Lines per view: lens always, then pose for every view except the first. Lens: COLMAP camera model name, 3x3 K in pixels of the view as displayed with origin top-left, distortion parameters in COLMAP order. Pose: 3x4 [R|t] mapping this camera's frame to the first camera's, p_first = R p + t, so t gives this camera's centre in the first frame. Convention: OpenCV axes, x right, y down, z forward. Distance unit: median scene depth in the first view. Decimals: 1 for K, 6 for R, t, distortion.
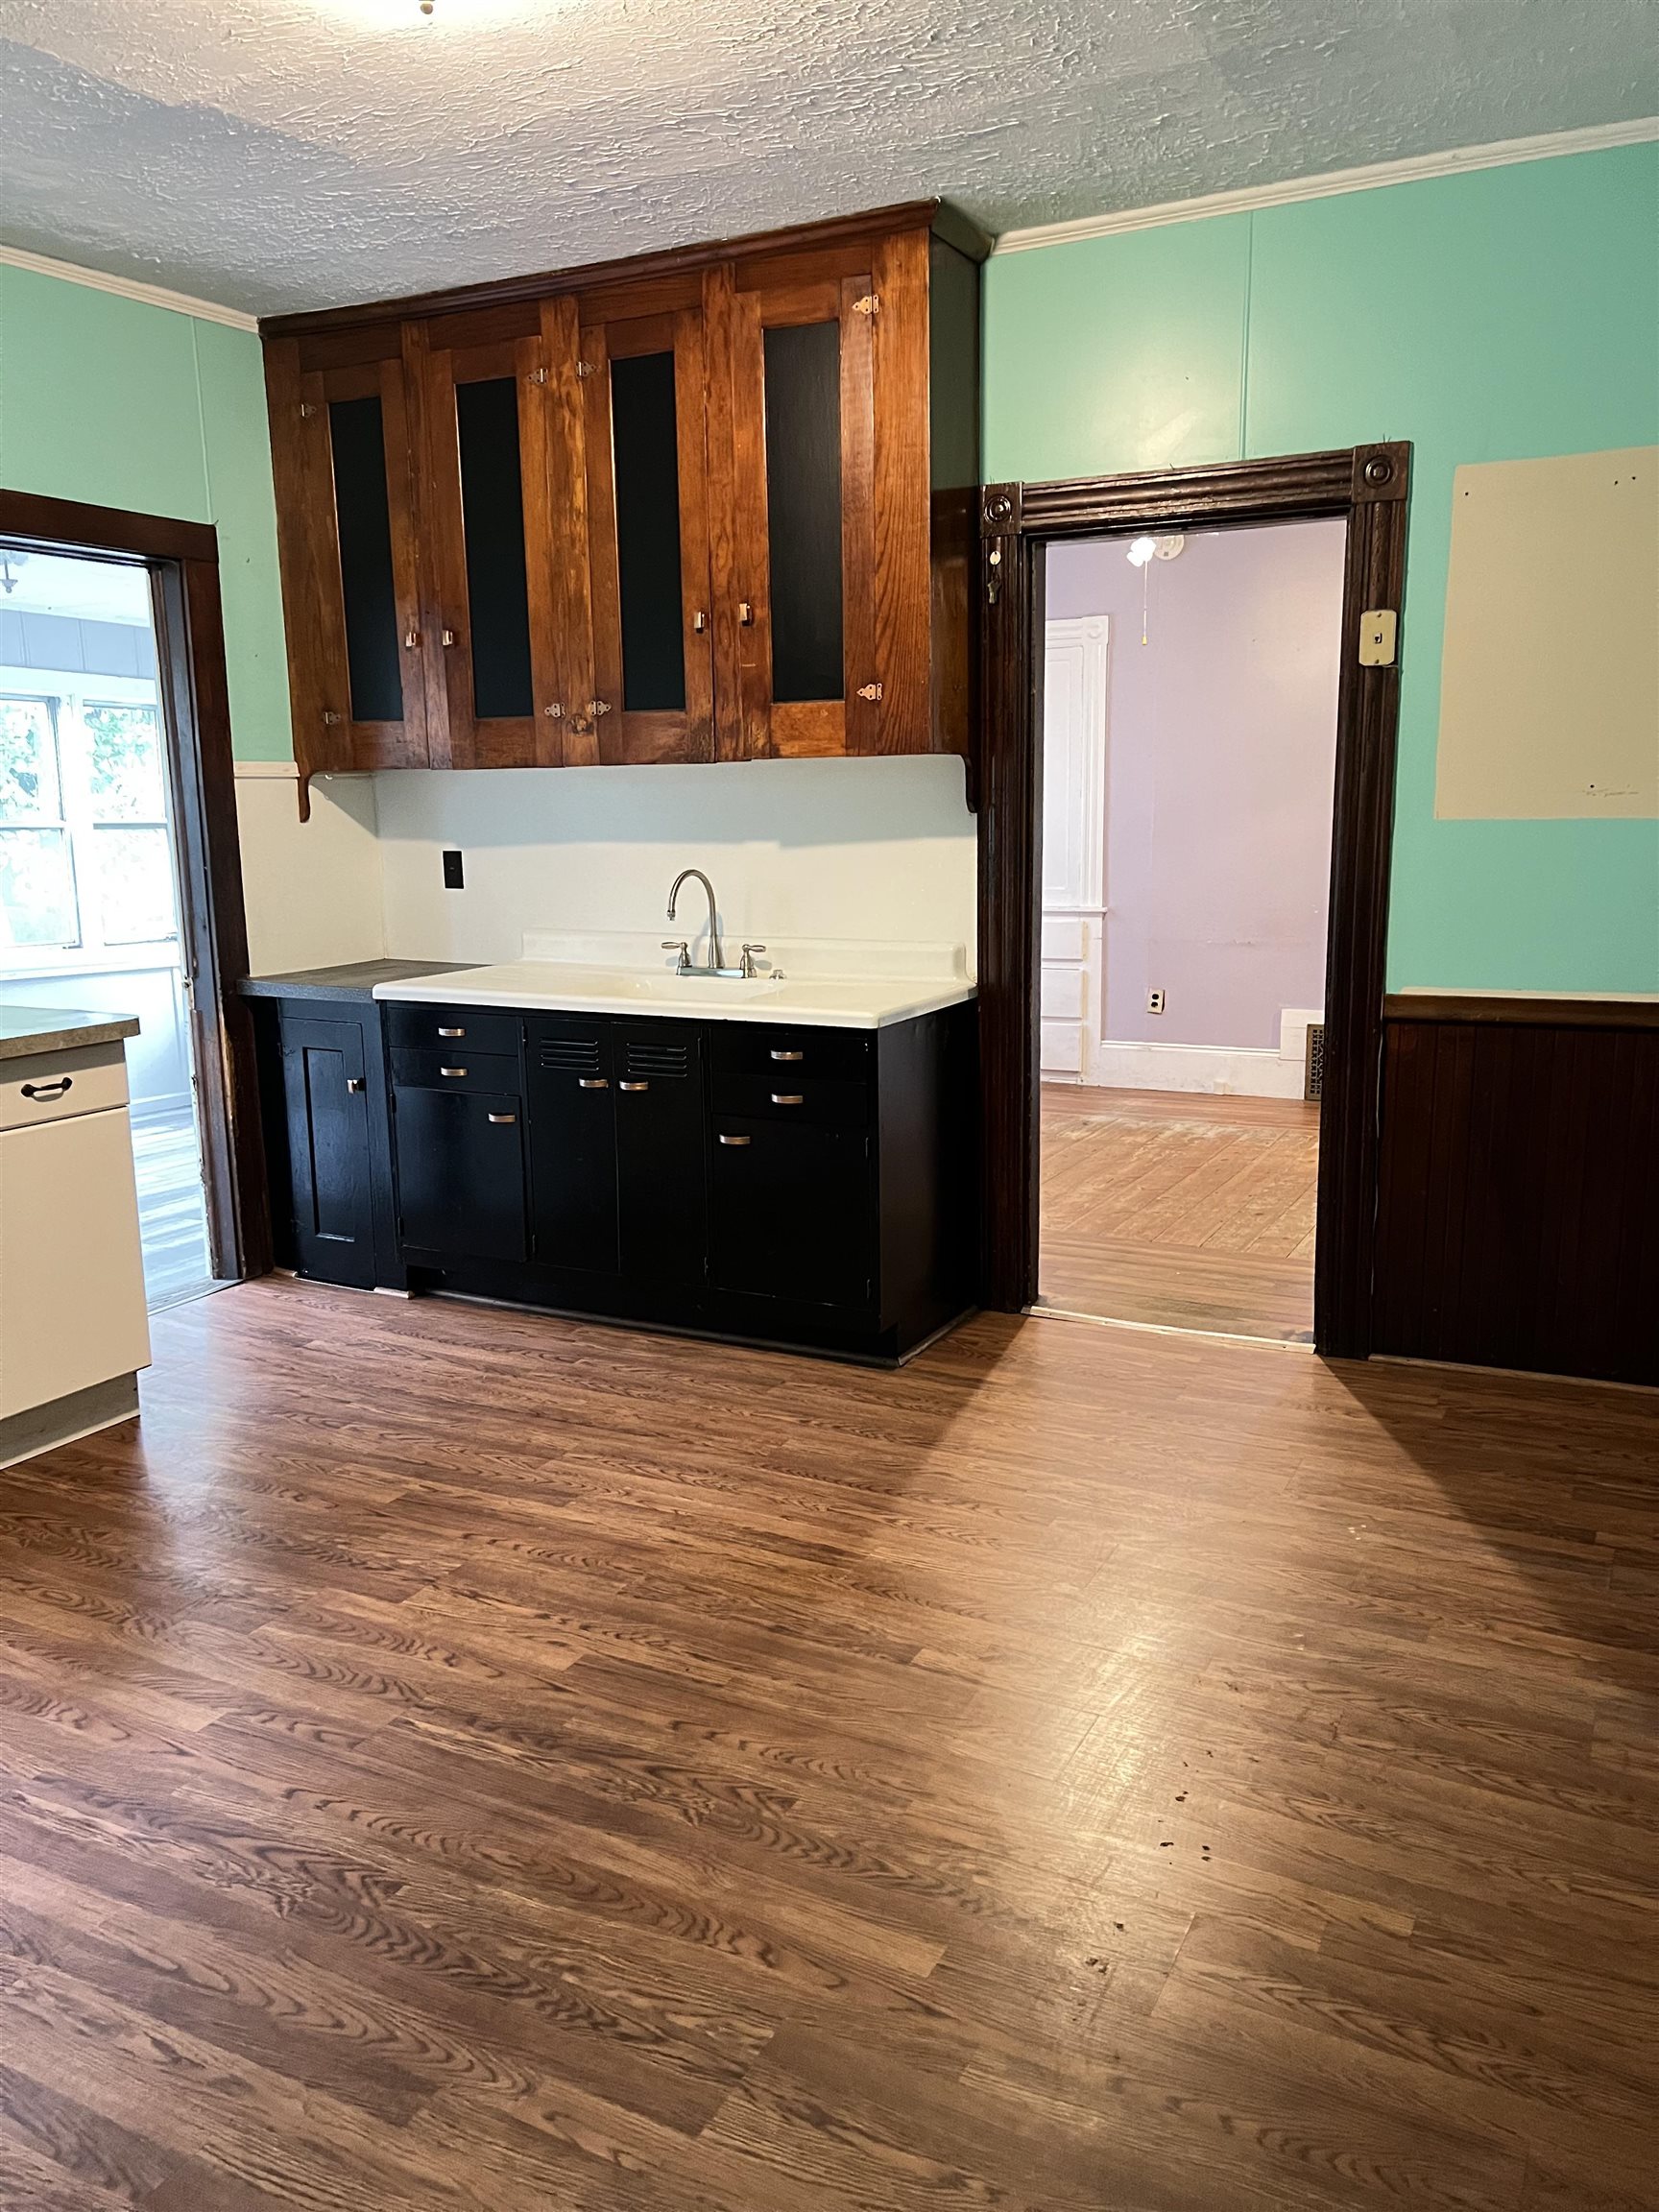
lens RADIAL K [[1656.9, 0, 817.8], [0, 1656.9, 1107.5], [0, 0, 1]] dist [0.062982, -0.062905]
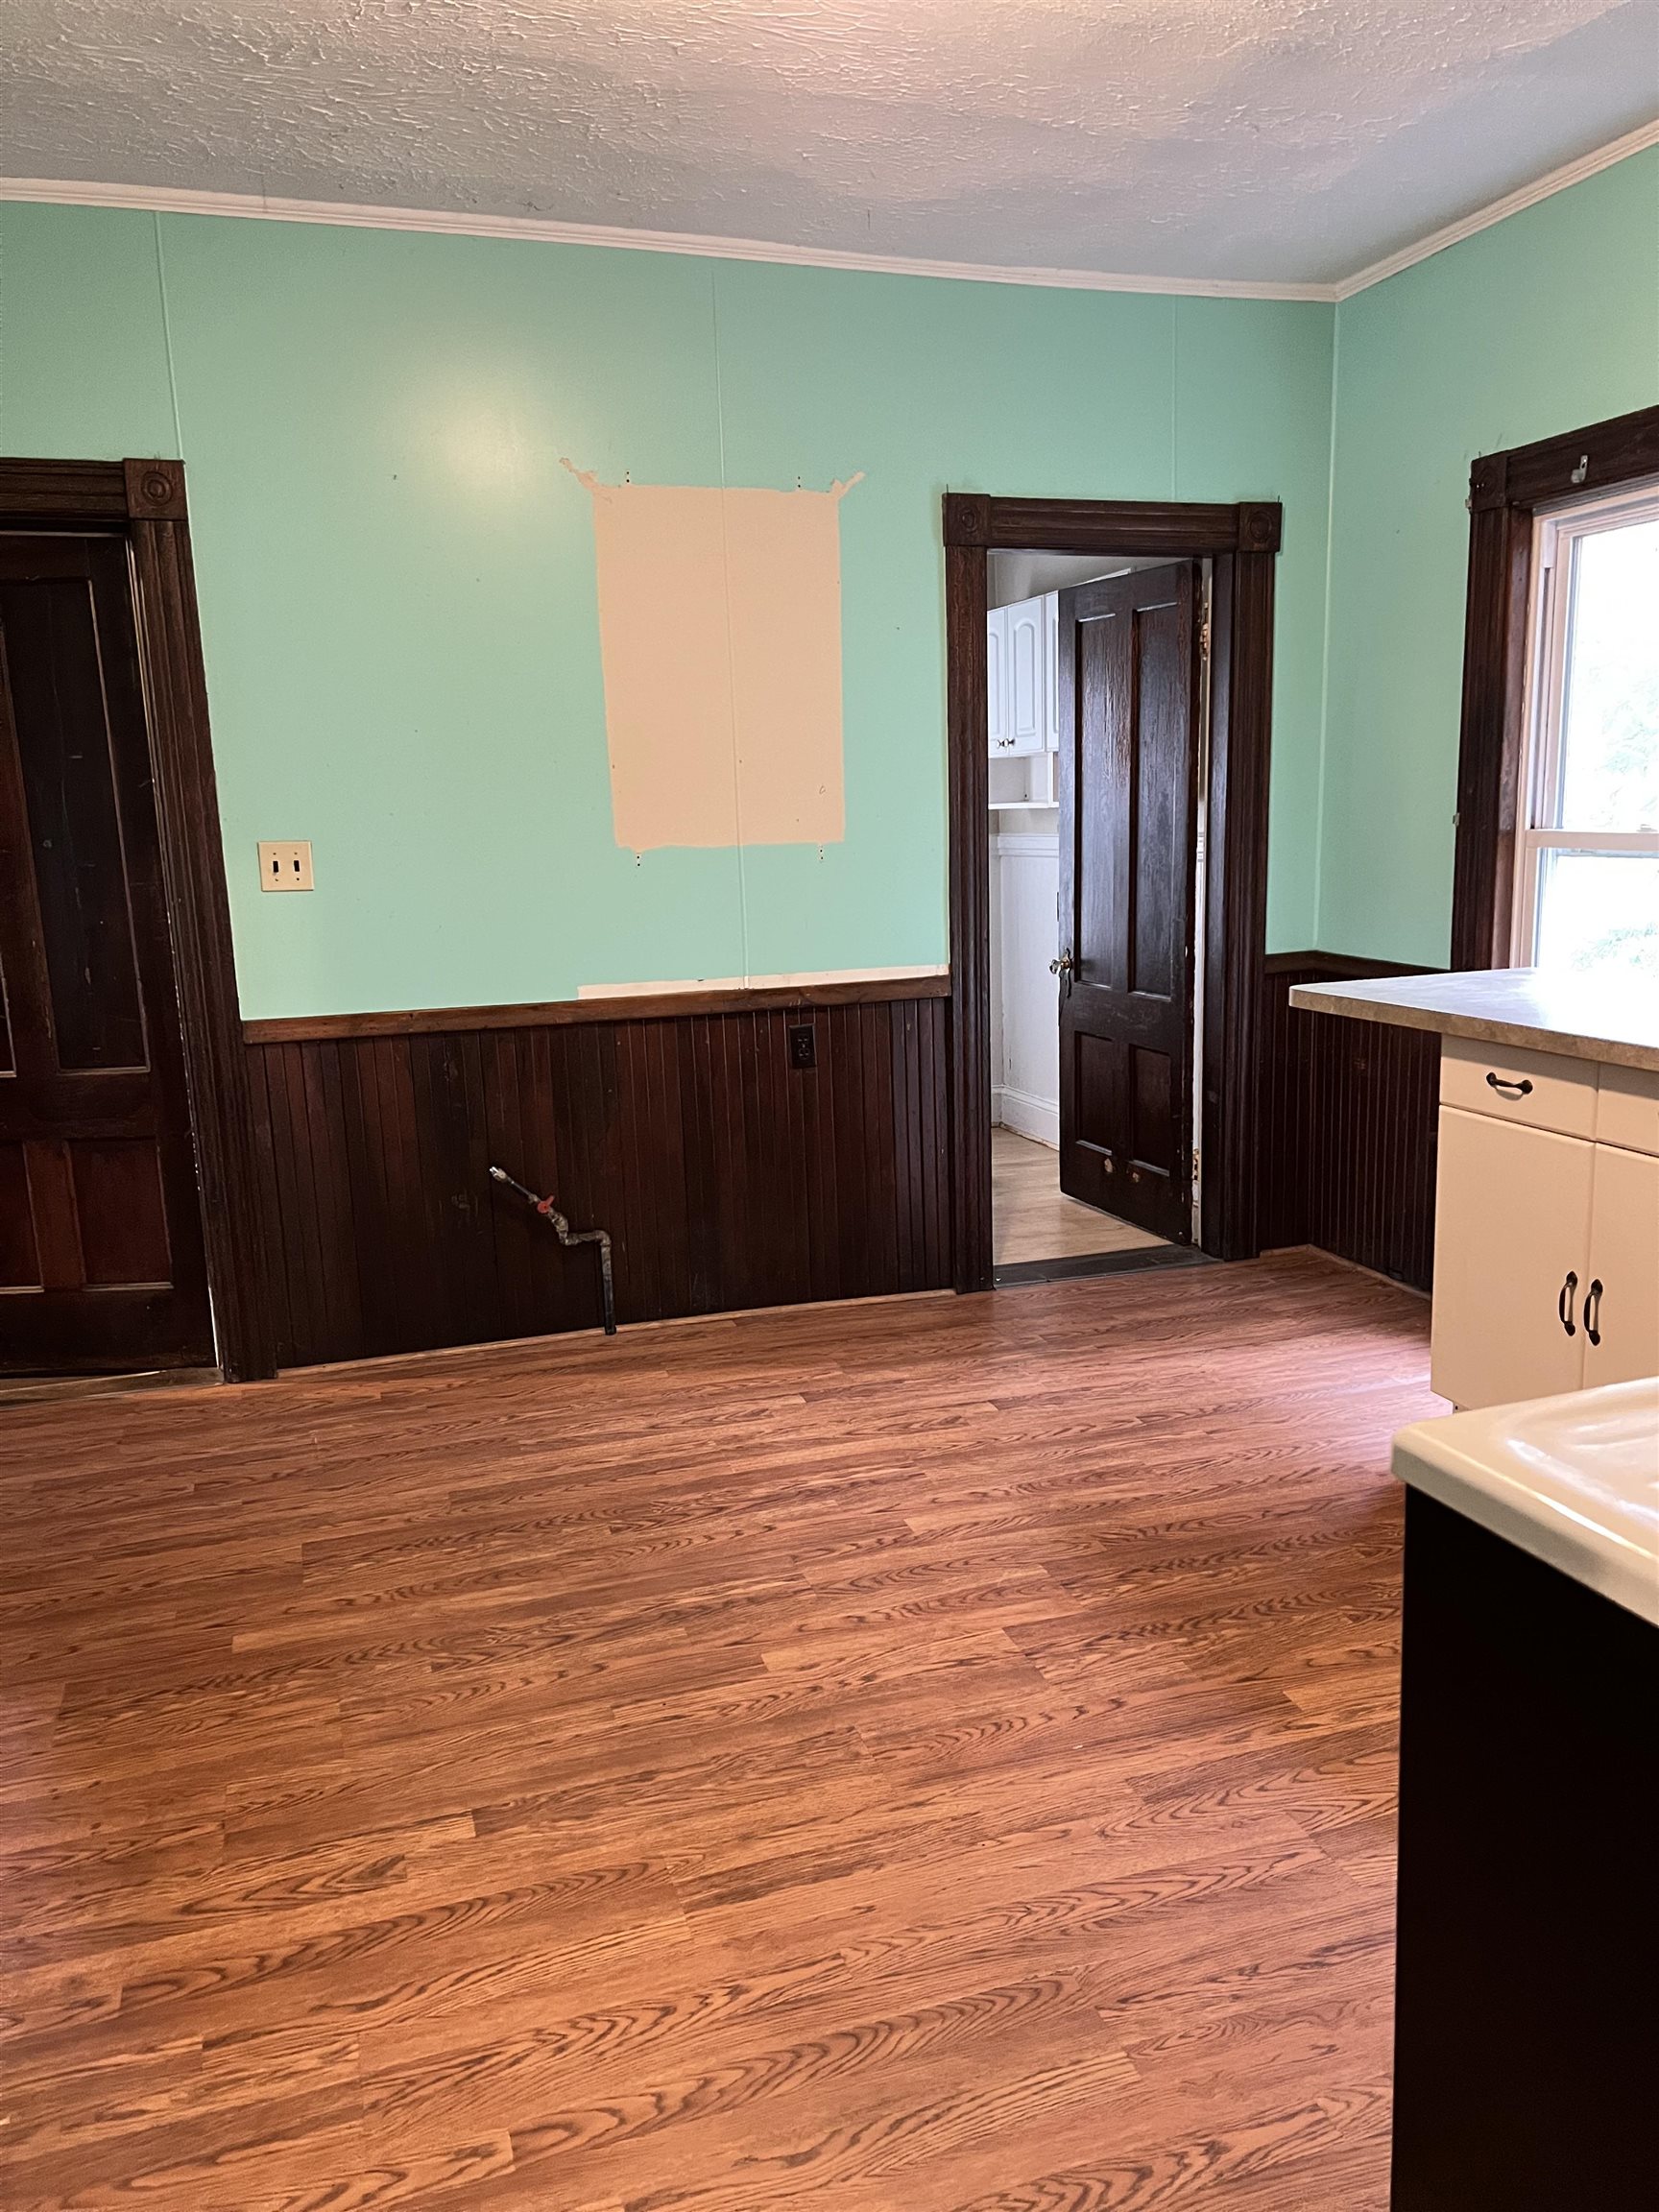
lens RADIAL K [[1656.9, 0, 791.6], [0, 1656.9, 1119.6], [0, 0, 1]] dist [0.062982, -0.062905]
pose [[-0.706036, 0.171590, -0.687073, 0.337767], [-0.084956, 0.942673, 0.322724, -0.209050], [0.703062, 0.286226, -0.650983, 1.142965]]
